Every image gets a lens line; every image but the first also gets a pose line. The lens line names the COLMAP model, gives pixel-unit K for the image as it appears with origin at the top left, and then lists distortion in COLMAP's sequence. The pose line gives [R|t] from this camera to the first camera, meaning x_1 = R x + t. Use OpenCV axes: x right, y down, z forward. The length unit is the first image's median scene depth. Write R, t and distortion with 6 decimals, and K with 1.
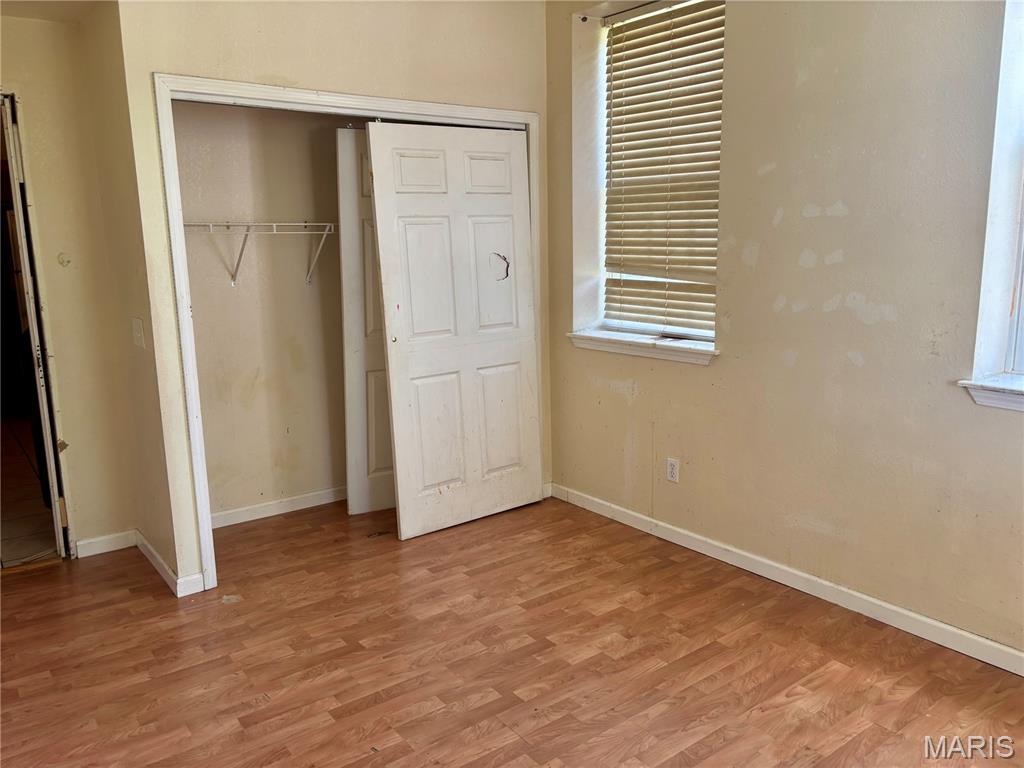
lens RADIAL K [[771.5, 0, 515.6], [0, 771.5, 377.3], [0, 0, 1]] dist [0.028385, -0.007608]
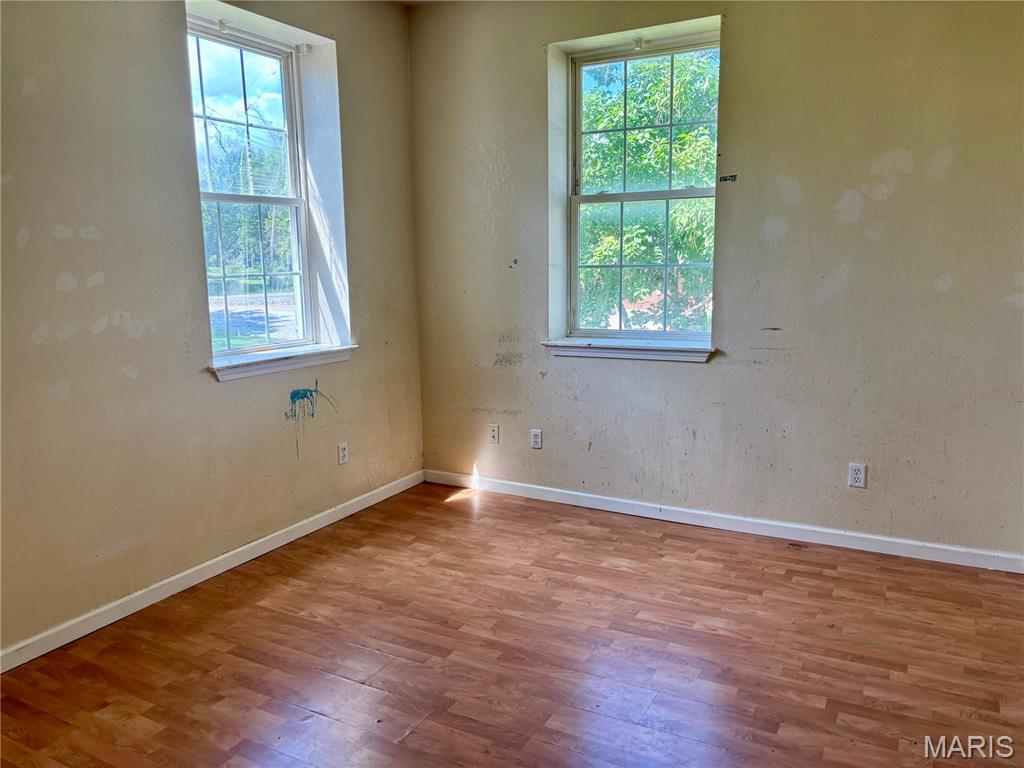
lens RADIAL K [[771.5, 0, 516.3], [0, 771.5, 385.9], [0, 0, 1]] dist [0.028385, -0.007608]
pose [[-0.389452, -0.145370, 0.909503, -0.746651], [0.180136, 0.956375, 0.229997, -0.157092], [-0.903260, 0.253406, -0.346275, 0.891904]]
